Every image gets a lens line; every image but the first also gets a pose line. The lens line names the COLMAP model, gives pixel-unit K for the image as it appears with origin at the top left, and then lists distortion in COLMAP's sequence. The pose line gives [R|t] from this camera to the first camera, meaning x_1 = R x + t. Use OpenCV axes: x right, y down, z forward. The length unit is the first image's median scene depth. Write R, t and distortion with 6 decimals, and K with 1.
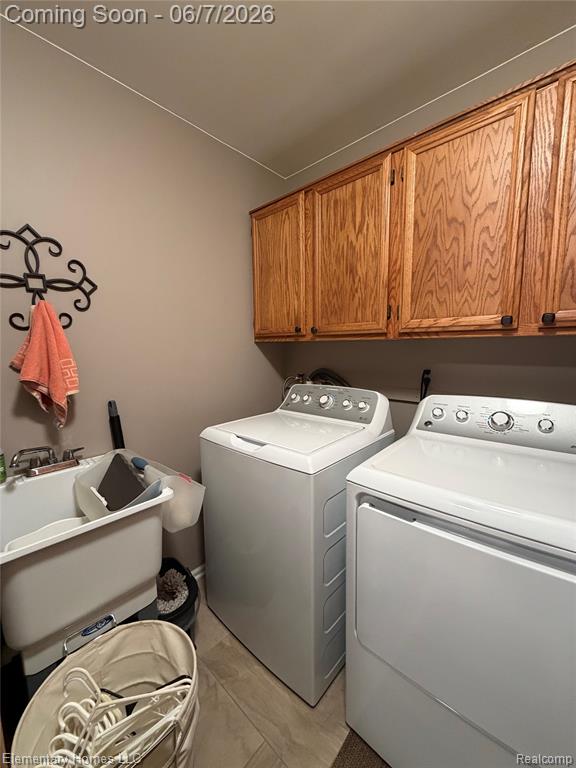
lens RADIAL K [[306.9, 0, 288.0], [0, 306.9, 384.0], [0, 0, 1]] dist [-0.001446, -0.000145]
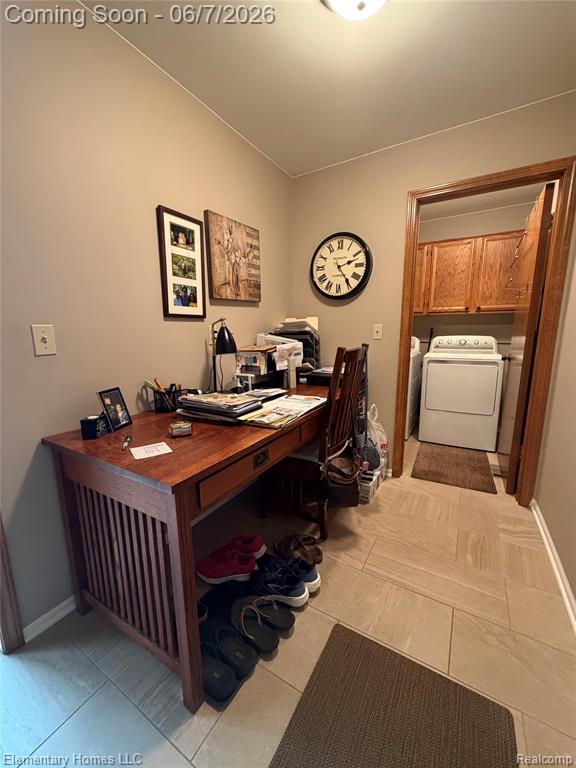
lens RADIAL K [[306.9, 0, 288.0], [0, 306.9, 384.0], [0, 0, 1]] dist [-0.001446, -0.000145]
pose [[0.978819, -0.028373, 0.202754, -1.535018], [0.016876, 0.998162, 0.058212, 0.310824], [-0.204033, -0.053557, 0.977498, -1.539282]]
